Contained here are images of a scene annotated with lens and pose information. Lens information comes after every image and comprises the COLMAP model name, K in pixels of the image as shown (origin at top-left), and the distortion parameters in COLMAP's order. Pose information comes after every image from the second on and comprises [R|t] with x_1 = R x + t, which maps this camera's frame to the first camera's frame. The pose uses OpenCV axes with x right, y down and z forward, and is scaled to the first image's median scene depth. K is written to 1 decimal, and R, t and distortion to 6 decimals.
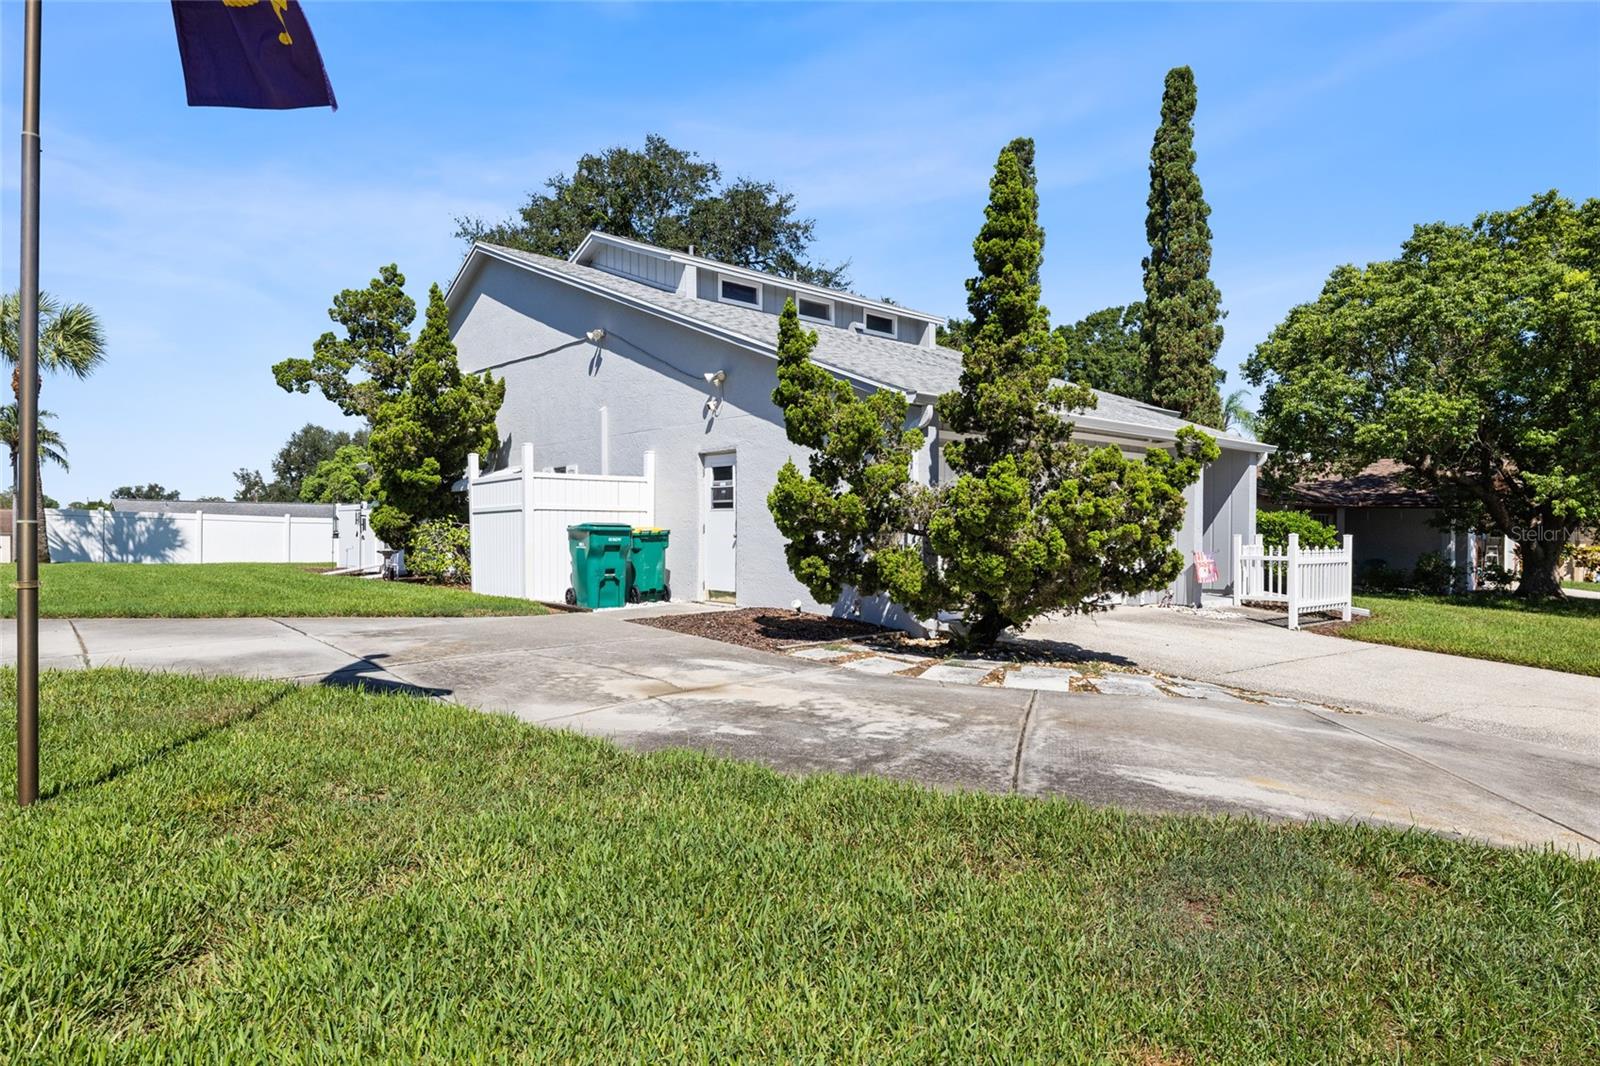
lens RADIAL K [[931.7, 0, 800.5], [0, 931.7, 533.6], [0, 0, 1]] dist [-0.001610, -0.000162]
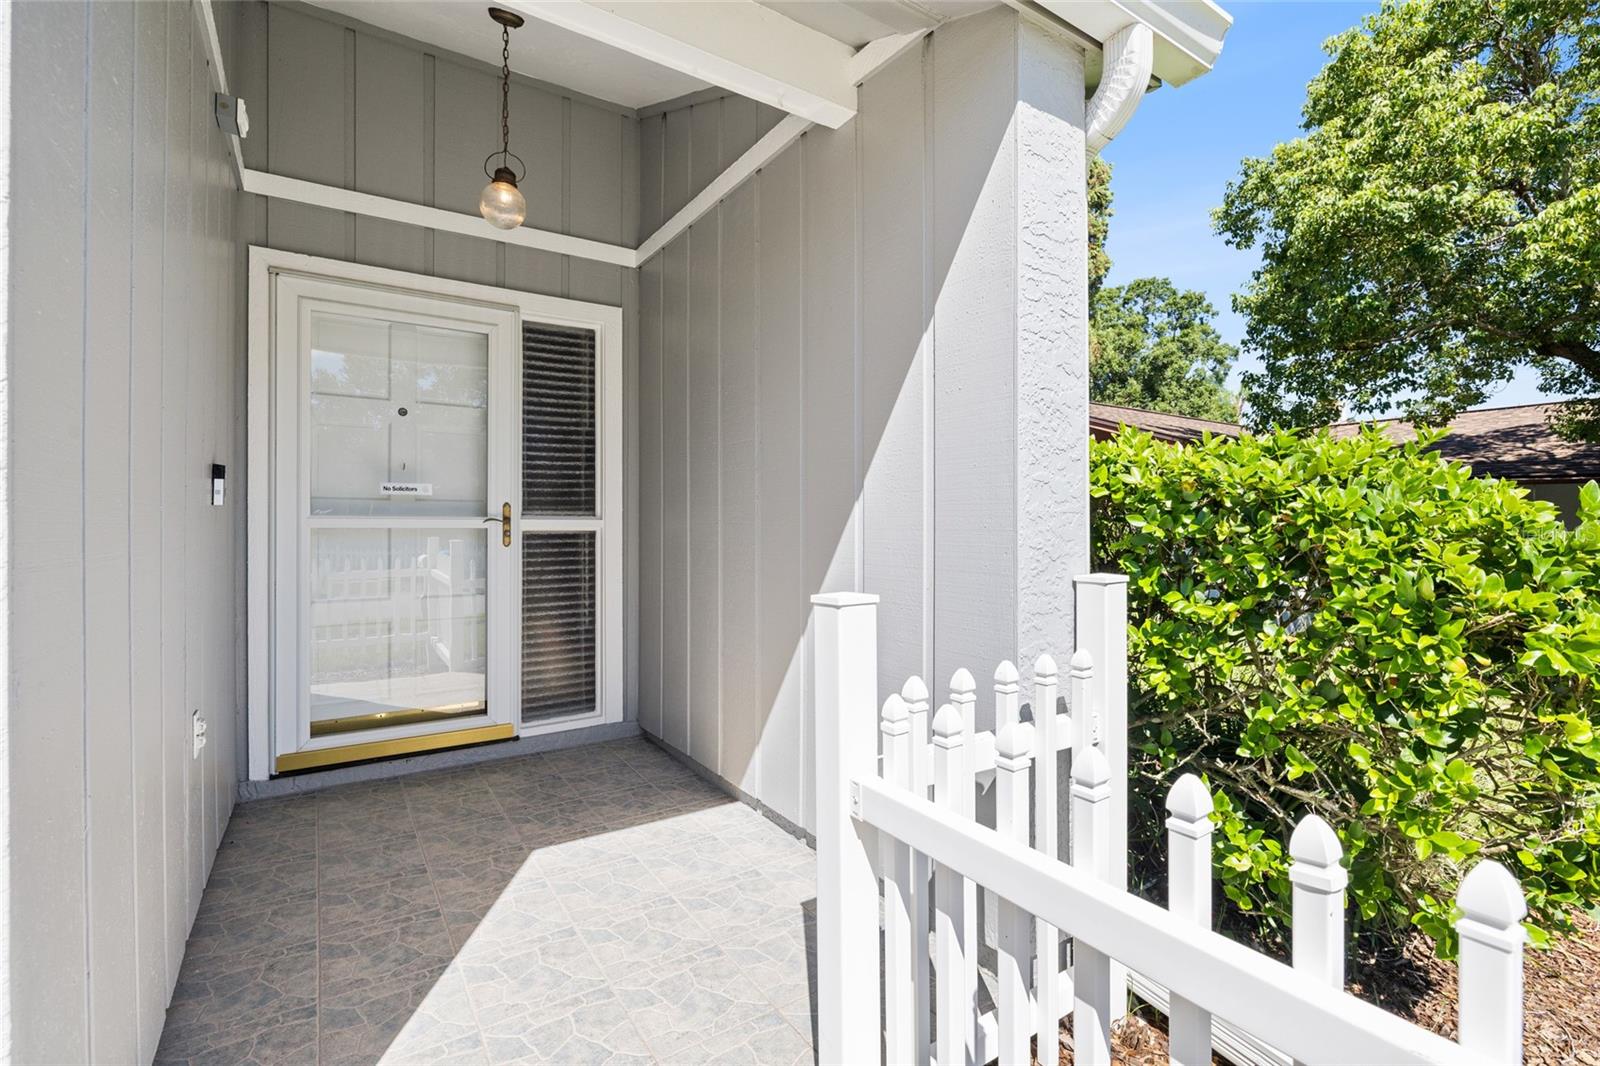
lens RADIAL K [[714.4, 0, 798.6], [0, 714.4, 527.3], [0, 0, 1]] dist [-0.008718, 0.000350]
pose [[0.989624, -0.000651, -0.143683, 0.406556], [0.001694, 0.999973, 0.007133, -0.007181], [0.143674, -0.007303, 0.989598, 0.773532]]
